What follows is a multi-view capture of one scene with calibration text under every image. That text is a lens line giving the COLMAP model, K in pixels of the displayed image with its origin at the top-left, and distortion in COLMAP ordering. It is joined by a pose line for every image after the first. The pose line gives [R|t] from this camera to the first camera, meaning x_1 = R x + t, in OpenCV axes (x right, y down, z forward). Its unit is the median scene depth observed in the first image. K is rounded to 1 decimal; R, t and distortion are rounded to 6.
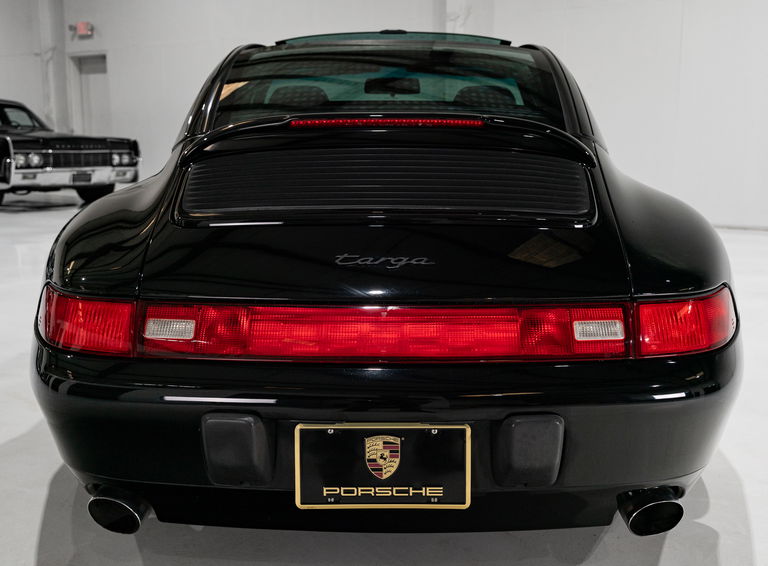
lens RADIAL K [[833.3, 0, 405.2], [0, 833.3, 276.0], [0, 0, 1]] dist [0.023915, 0.000000]
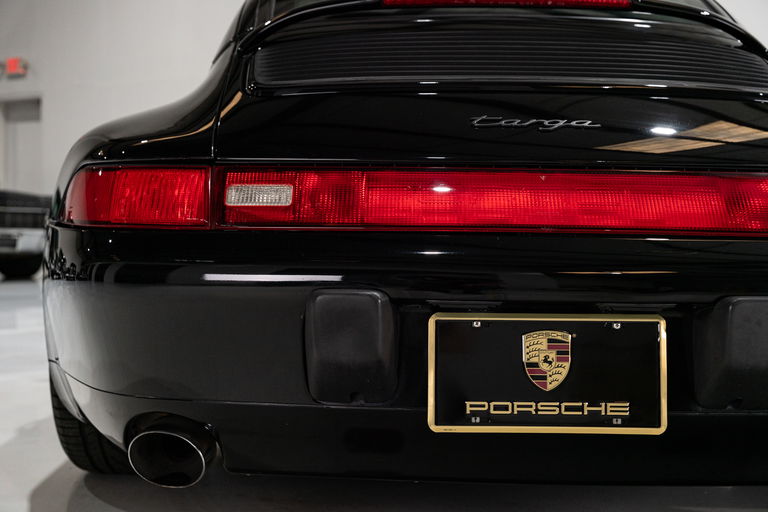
lens RADIAL K [[1100.3, 0, 388.8], [0, 1100.3, 259.6], [0, 0, 1]] dist [-0.010397, 0.000000]
pose [[0.999920, 0.012085, -0.003688, -0.163685], [-0.012512, 0.987693, -0.155903, 0.281197], [0.001759, 0.155936, 0.987766, 0.025015]]
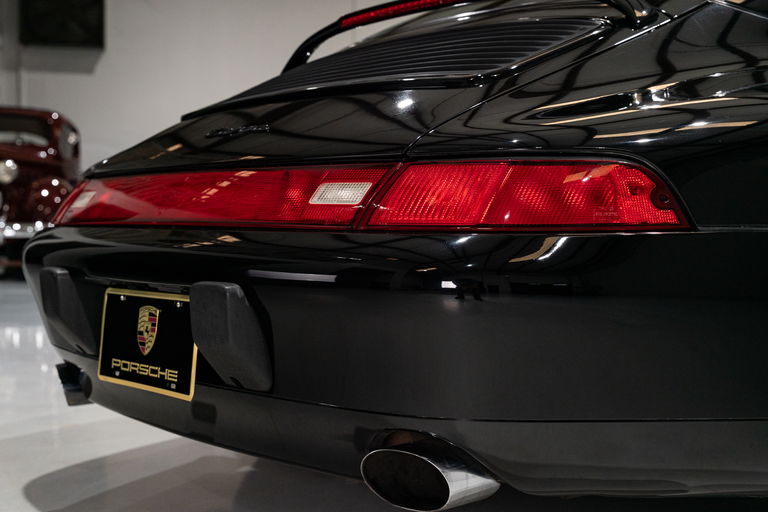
lens RADIAL K [[1084.7, 0, 385.4], [0, 1084.7, 250.3], [0, 0, 1]] dist [0.032988, 0.000000]
pose [[0.656968, 0.024155, -0.753532, 1.012010], [-0.133724, 0.987372, -0.084936, 0.196413], [0.741965, 0.156565, 0.651902, 0.414962]]
